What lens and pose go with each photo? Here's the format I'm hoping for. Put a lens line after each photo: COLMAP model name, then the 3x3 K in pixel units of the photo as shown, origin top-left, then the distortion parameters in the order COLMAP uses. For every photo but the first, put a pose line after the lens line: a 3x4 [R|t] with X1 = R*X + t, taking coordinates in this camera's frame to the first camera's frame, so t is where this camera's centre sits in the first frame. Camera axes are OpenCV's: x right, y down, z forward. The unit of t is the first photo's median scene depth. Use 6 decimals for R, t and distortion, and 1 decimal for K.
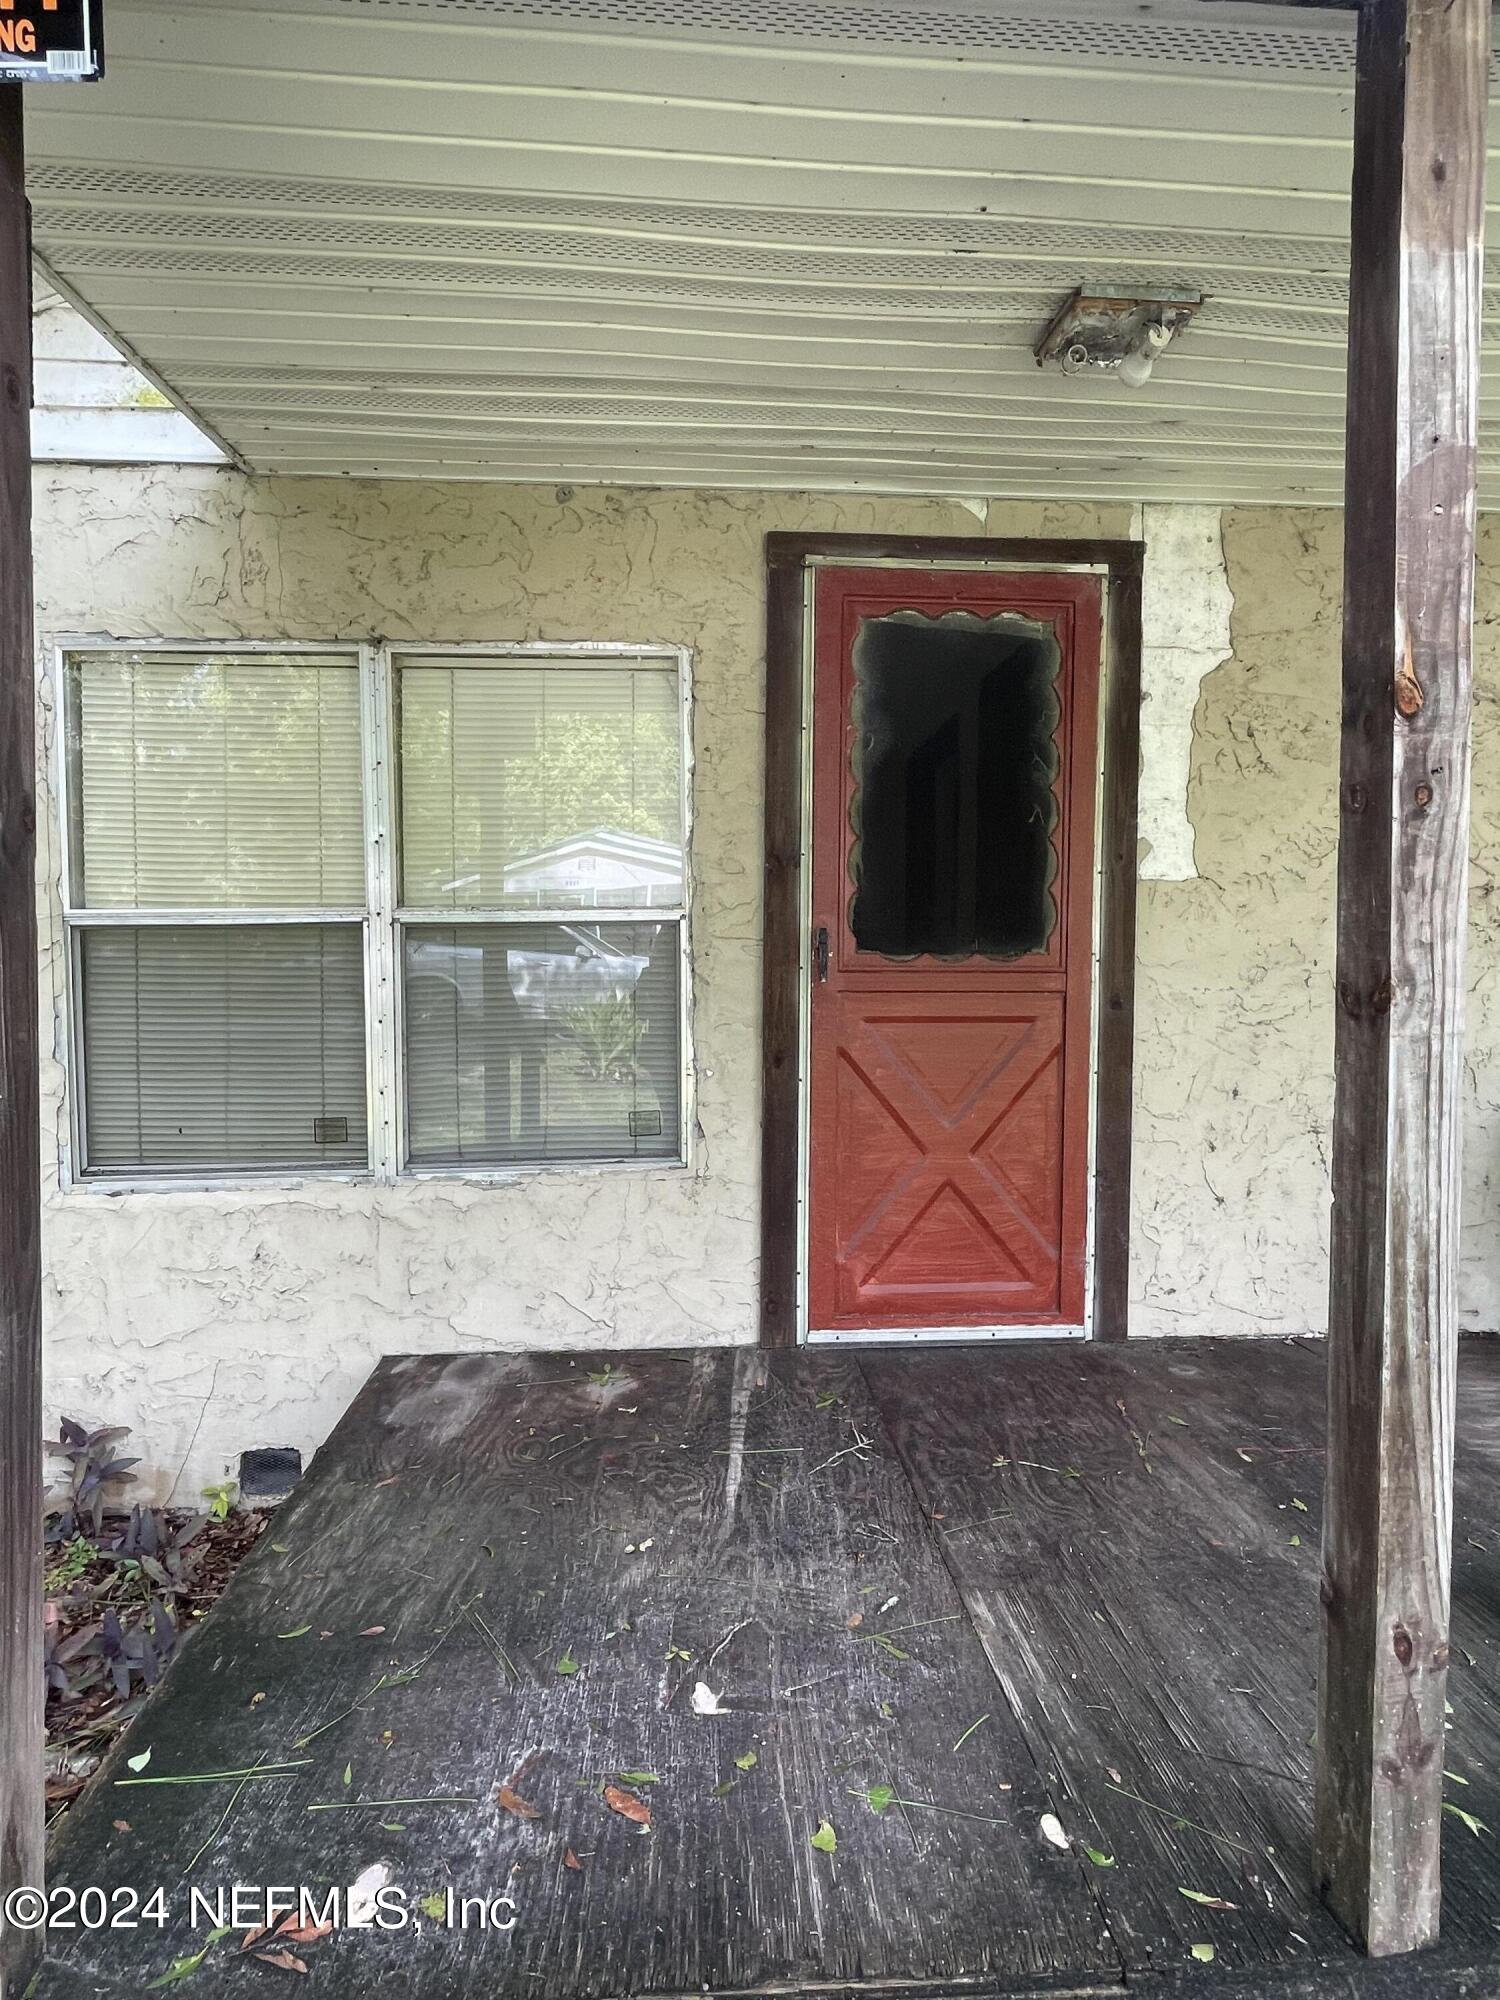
lens RADIAL K [[1109.6, 0, 753.9], [0, 1109.6, 999.0], [0, 0, 1]] dist [-0.006873, -0.001126]
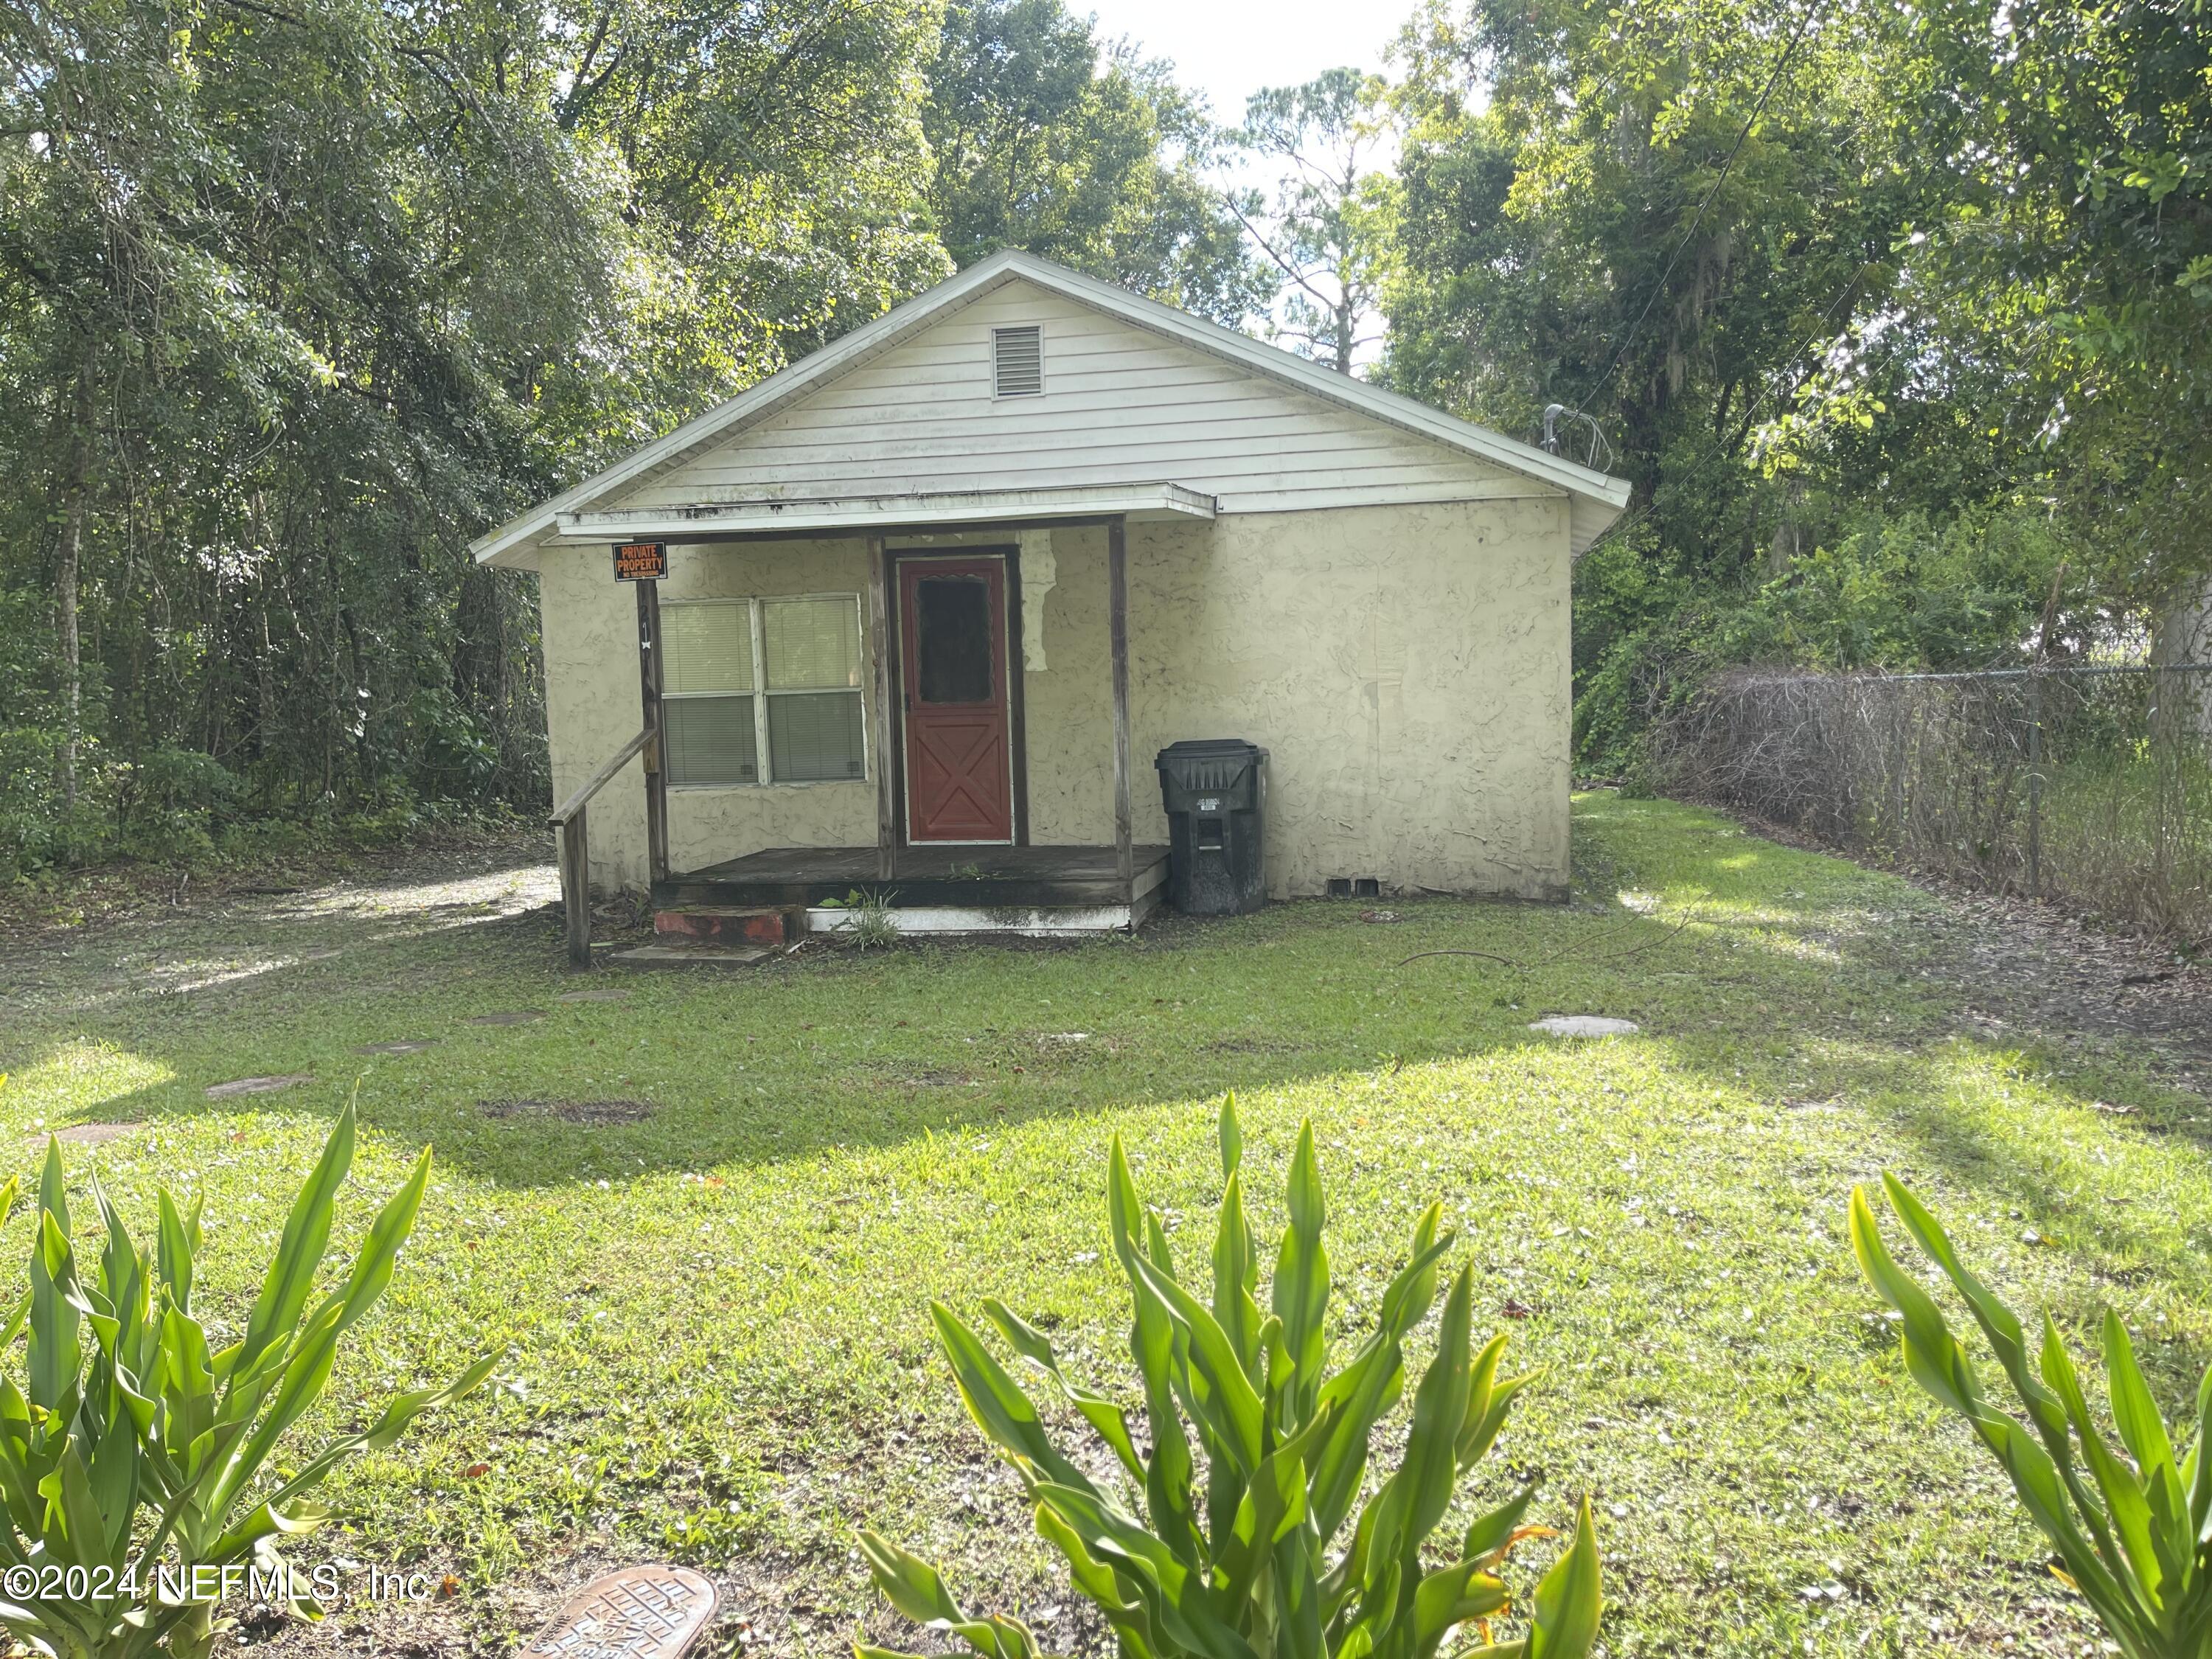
lens RADIAL K [[1663.5, 0, 1104.3], [0, 1663.5, 830.1], [0, 0, 1]] dist [0.052236, -0.041240]
pose [[0.968905, -0.006622, -0.247343, 1.542973], [0.019468, 0.998583, 0.049524, 0.079764], [0.246665, -0.052799, 0.967662, -2.877919]]
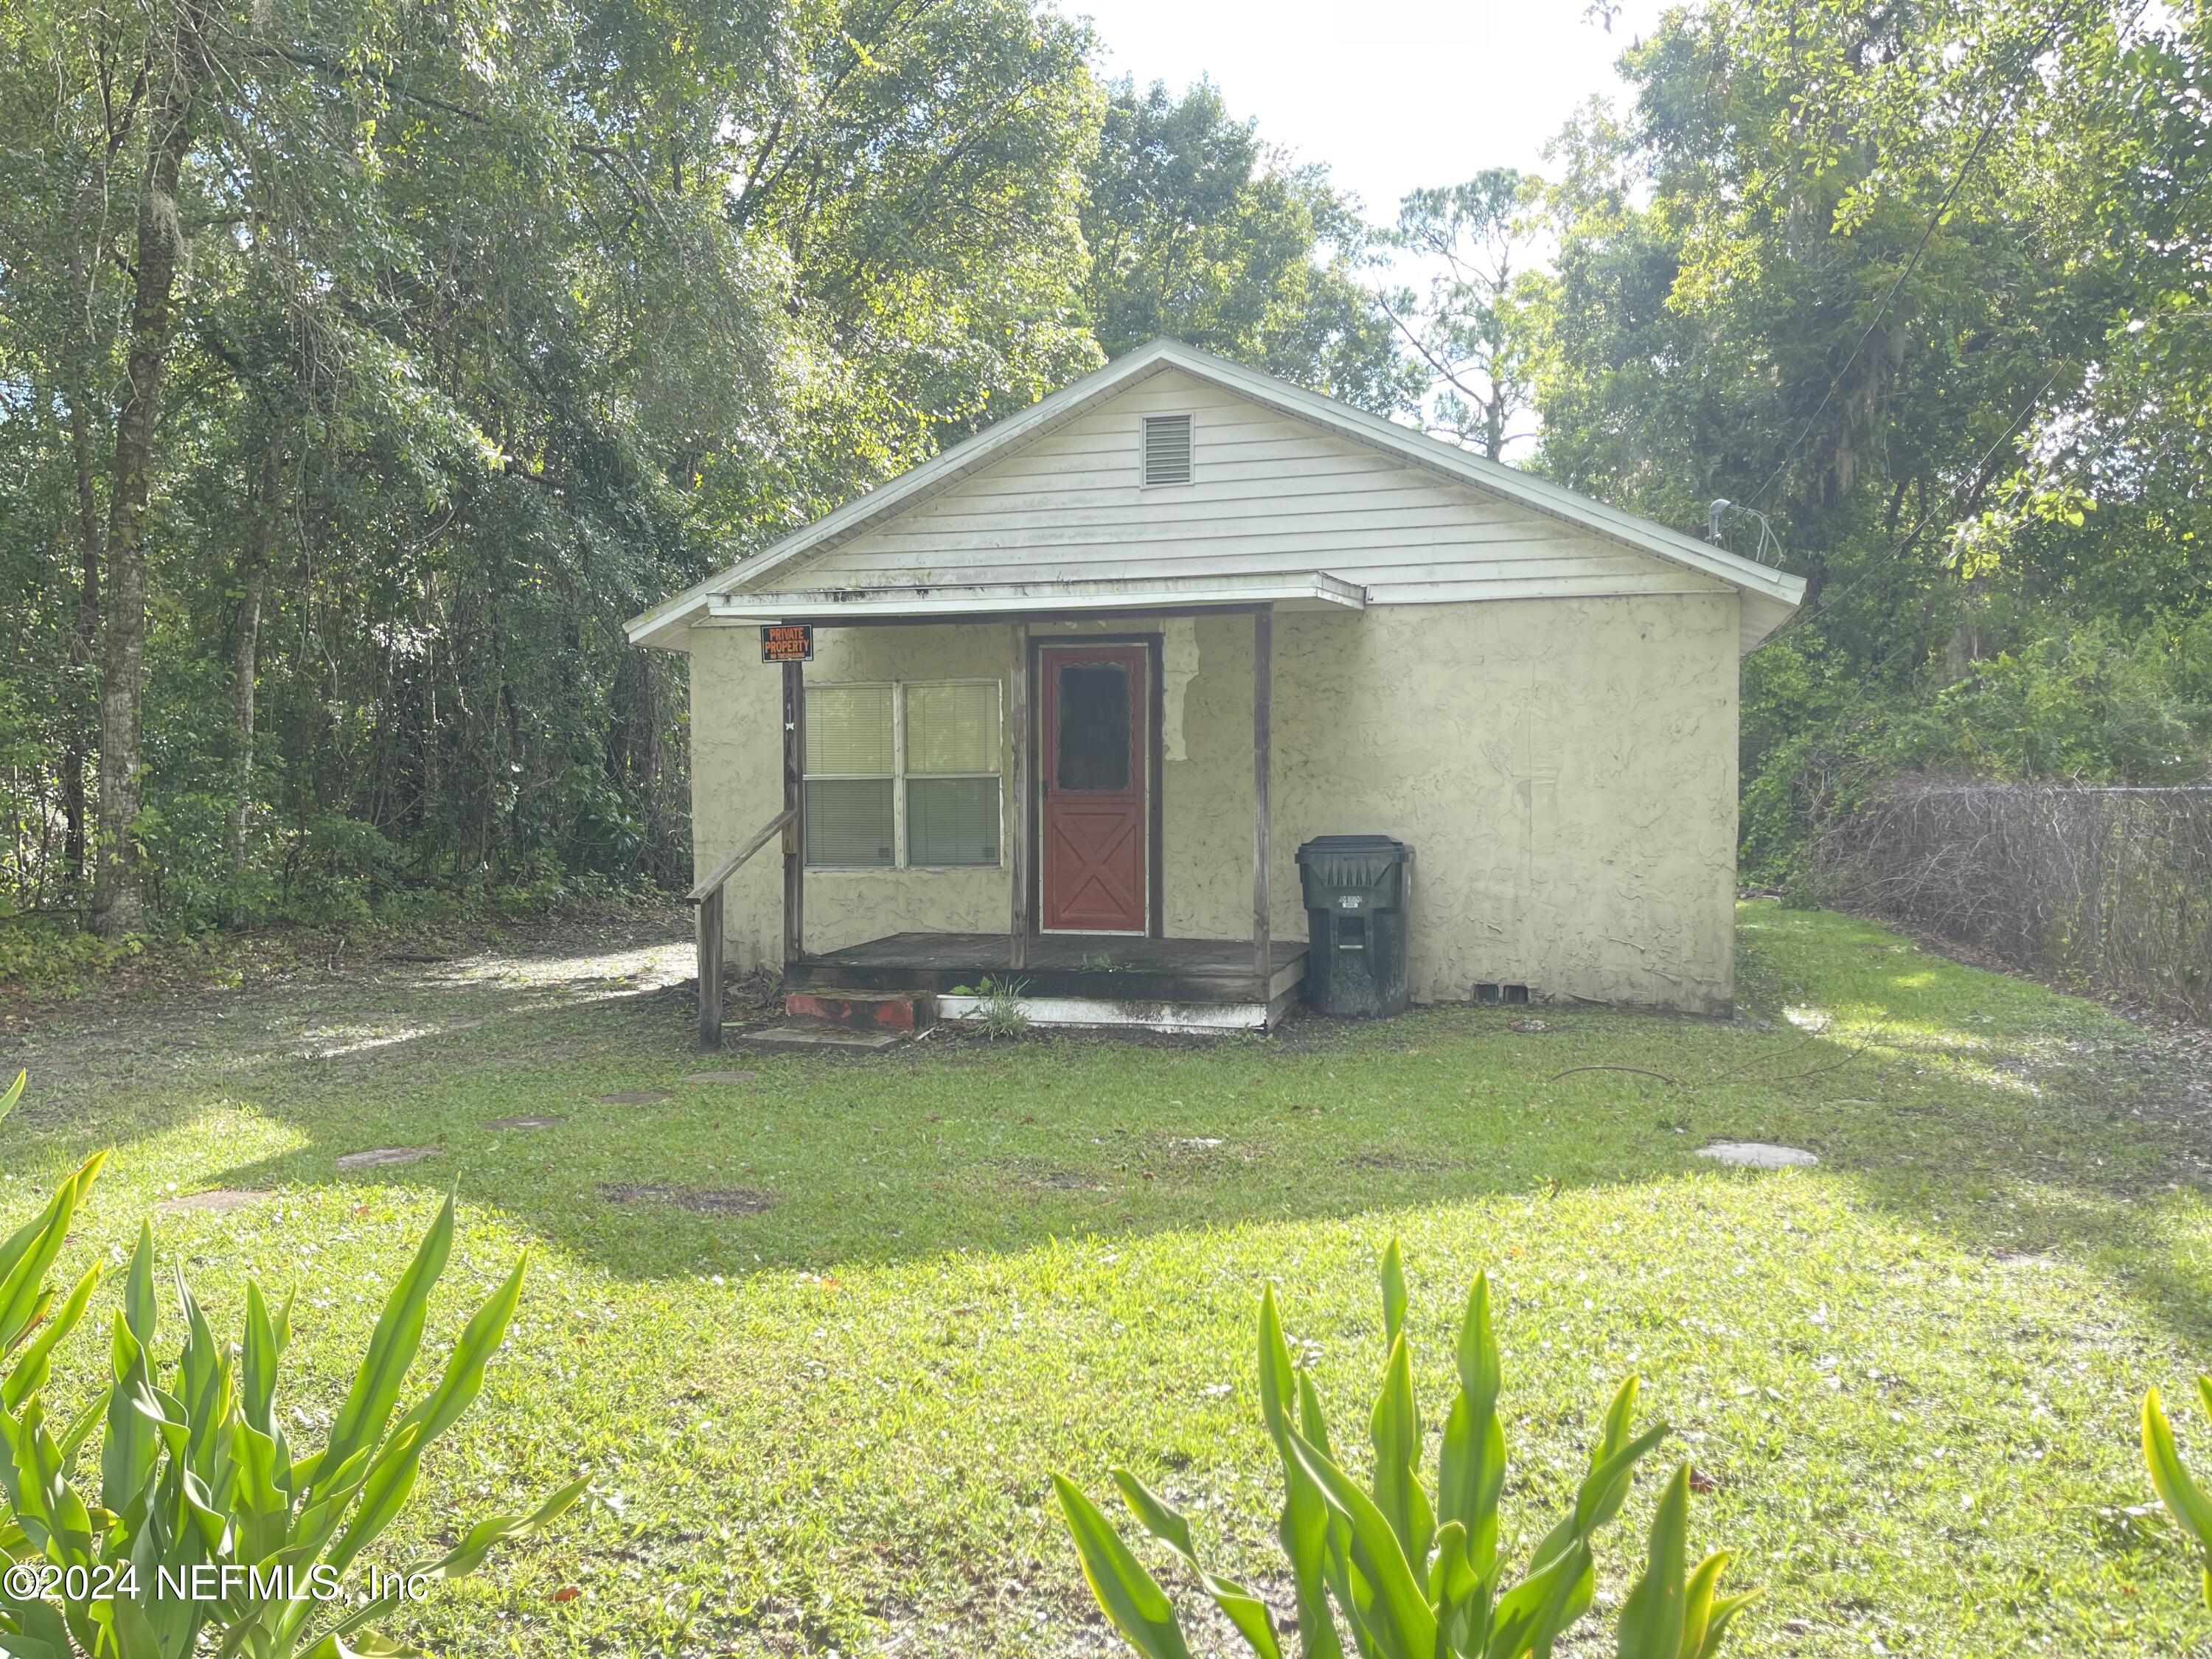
lens RADIAL K [[1663.5, 0, 1098.4], [0, 1663.5, 841.9], [0, 0, 1]] dist [0.052236, -0.041240]
pose [[0.944839, 0.008419, -0.327428, 1.513371], [-0.008142, 0.999964, 0.002217, 0.077548], [0.327435, 0.000572, 0.944874, -2.805138]]
